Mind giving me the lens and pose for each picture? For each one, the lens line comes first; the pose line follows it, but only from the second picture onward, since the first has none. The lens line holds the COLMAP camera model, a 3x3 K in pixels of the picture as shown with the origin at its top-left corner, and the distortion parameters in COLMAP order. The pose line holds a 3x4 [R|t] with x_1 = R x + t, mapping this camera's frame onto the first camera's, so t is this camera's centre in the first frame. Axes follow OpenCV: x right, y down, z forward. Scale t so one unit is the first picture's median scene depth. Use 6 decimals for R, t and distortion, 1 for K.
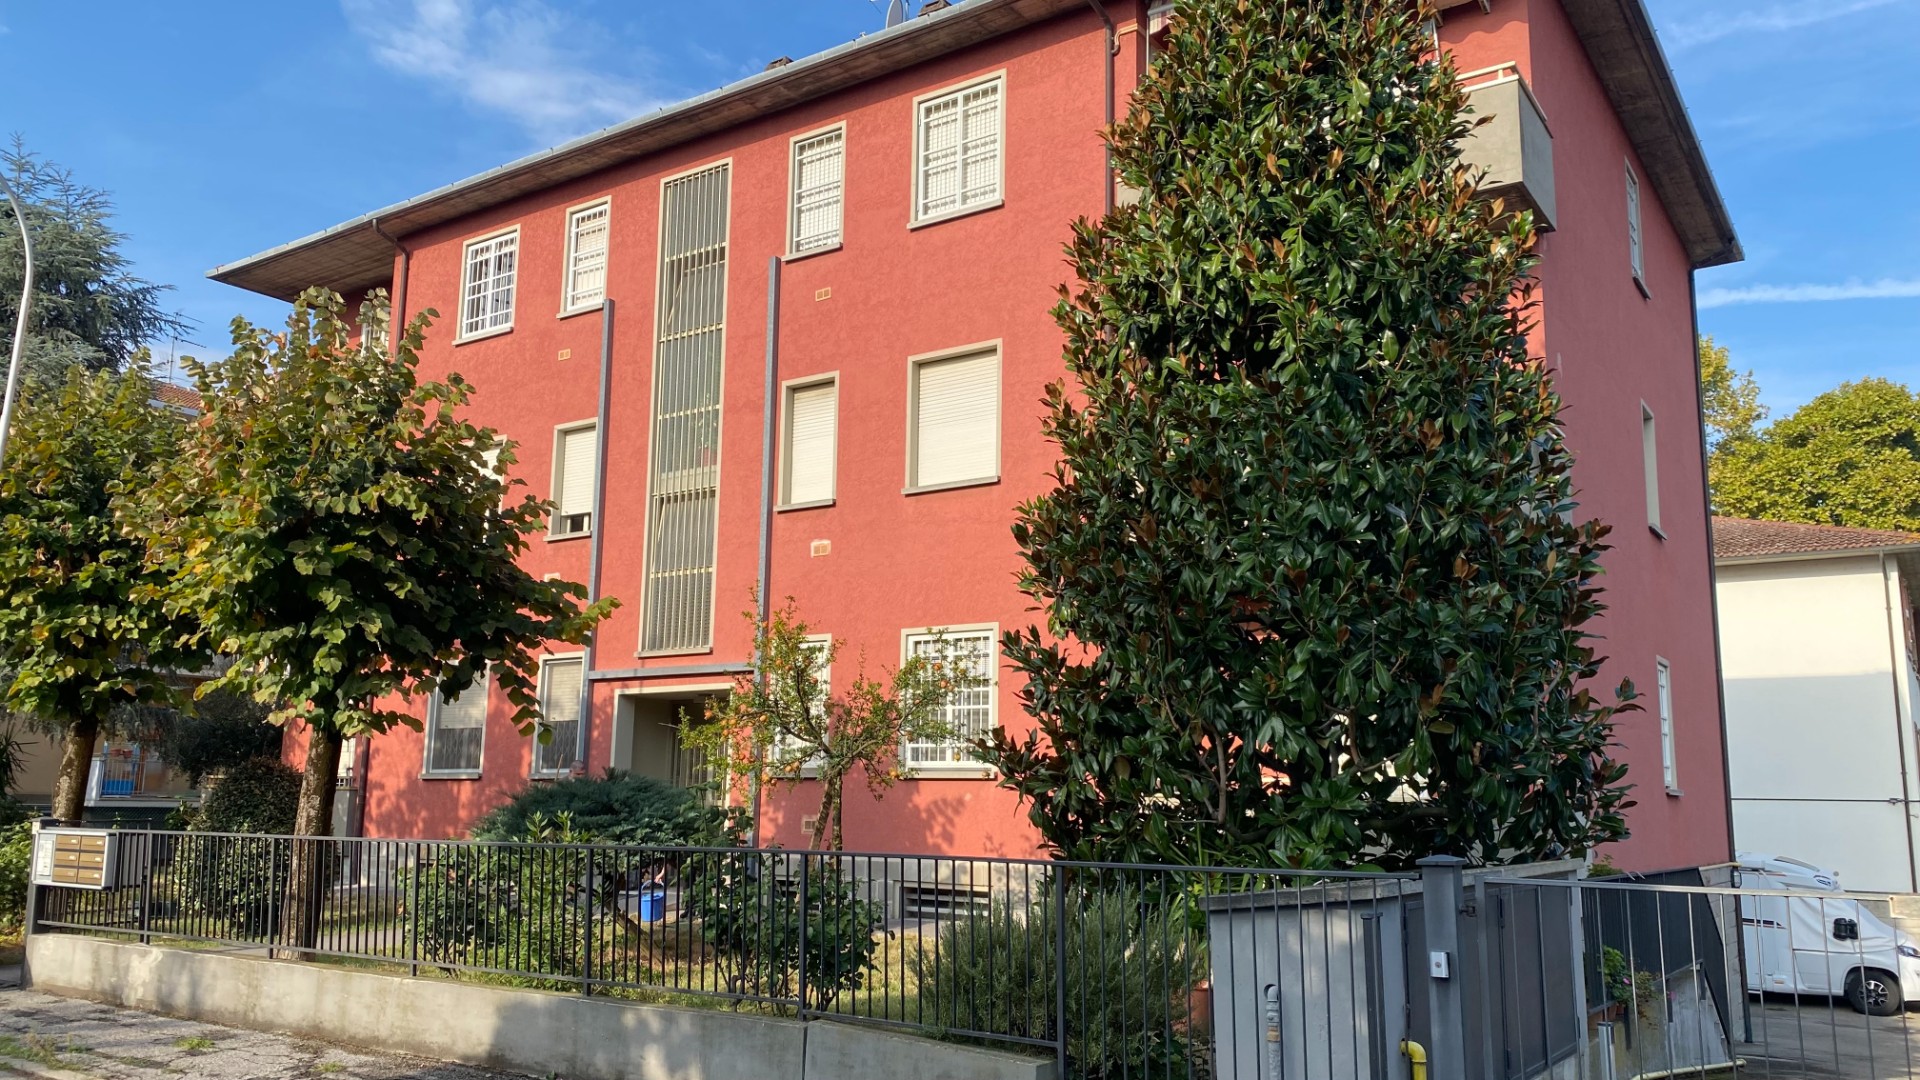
lens RADIAL K [[1489.4, 0, 957.7], [0, 1489.4, 543.4], [0, 0, 1]] dist [-0.008209, -0.002227]
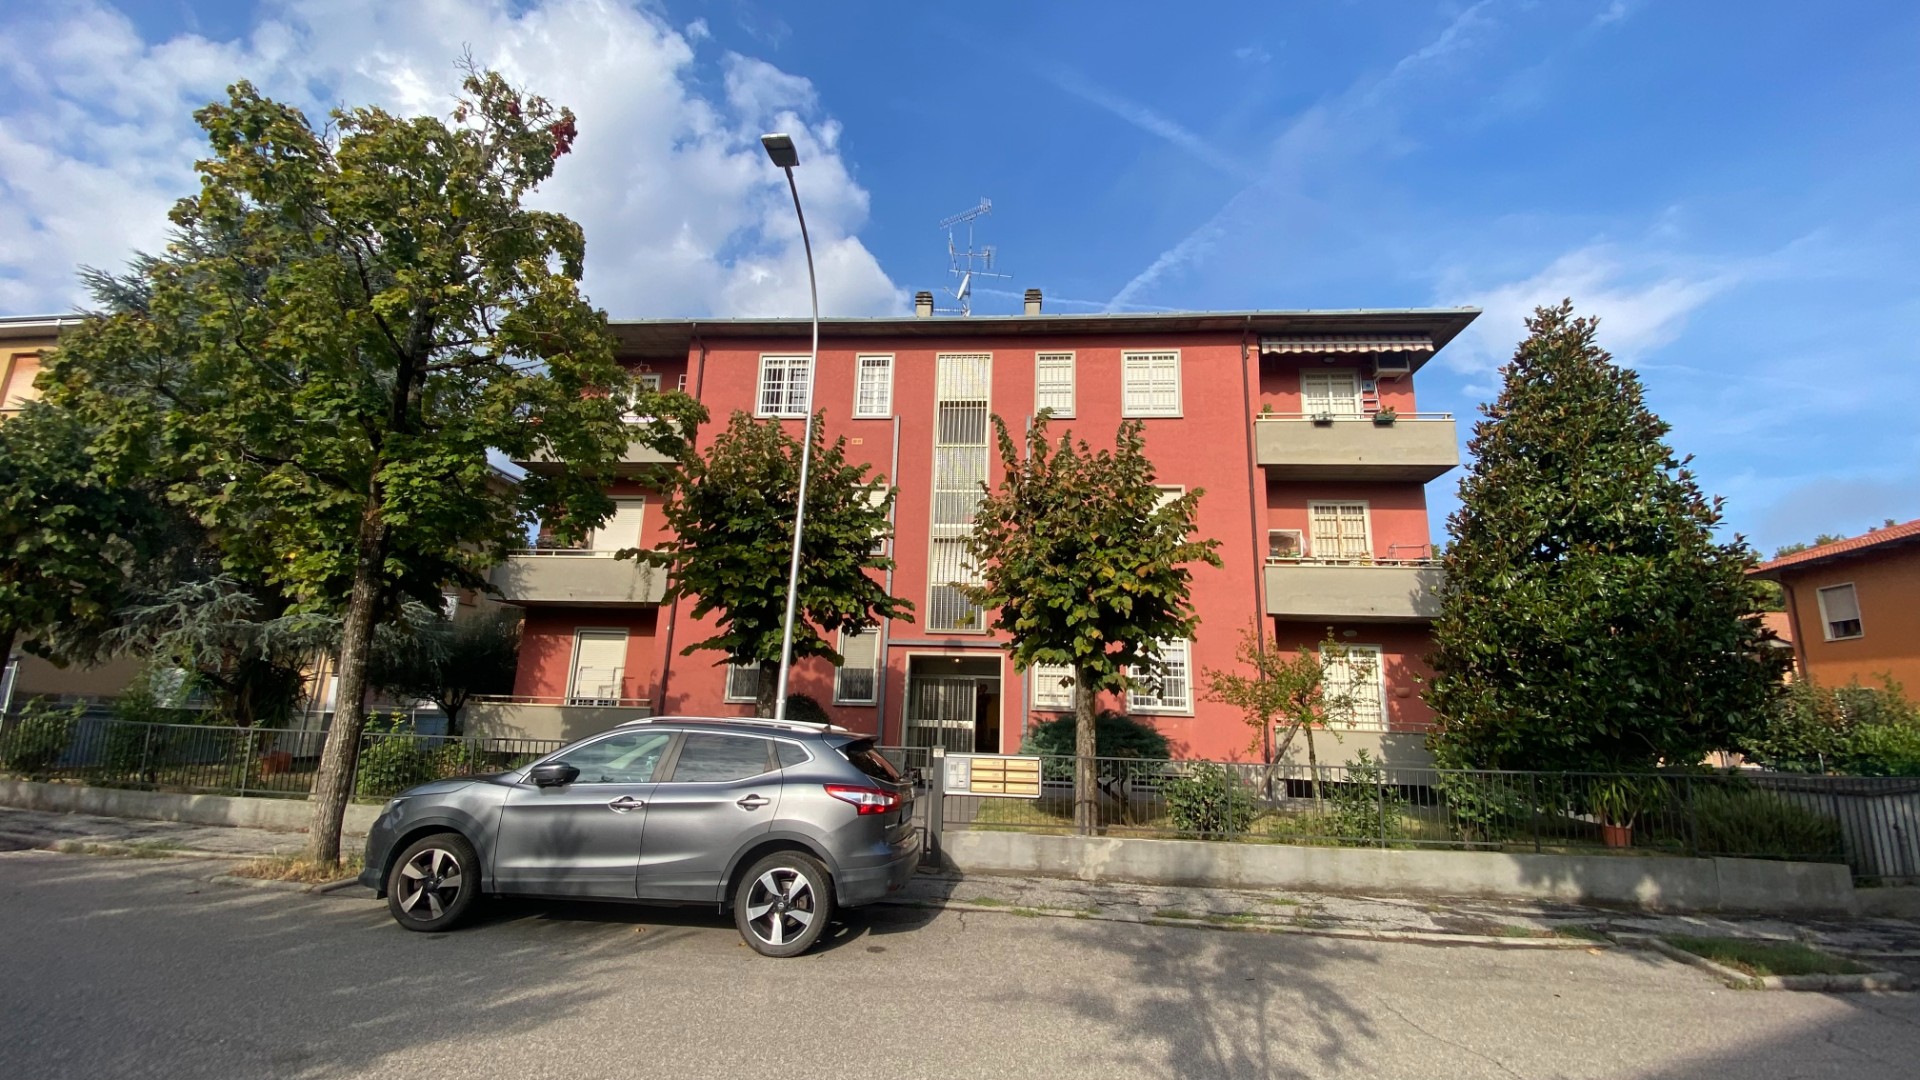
lens RADIAL K [[775.4, 0, 962.0], [0, 775.4, 537.1], [0, 0, 1]] dist [0.008182, -0.014326]
pose [[0.863252, 0.126263, 0.488727, -0.611631], [-0.105748, 0.991962, -0.069489, 0.025216], [-0.493572, 0.008305, 0.869665, 0.225599]]
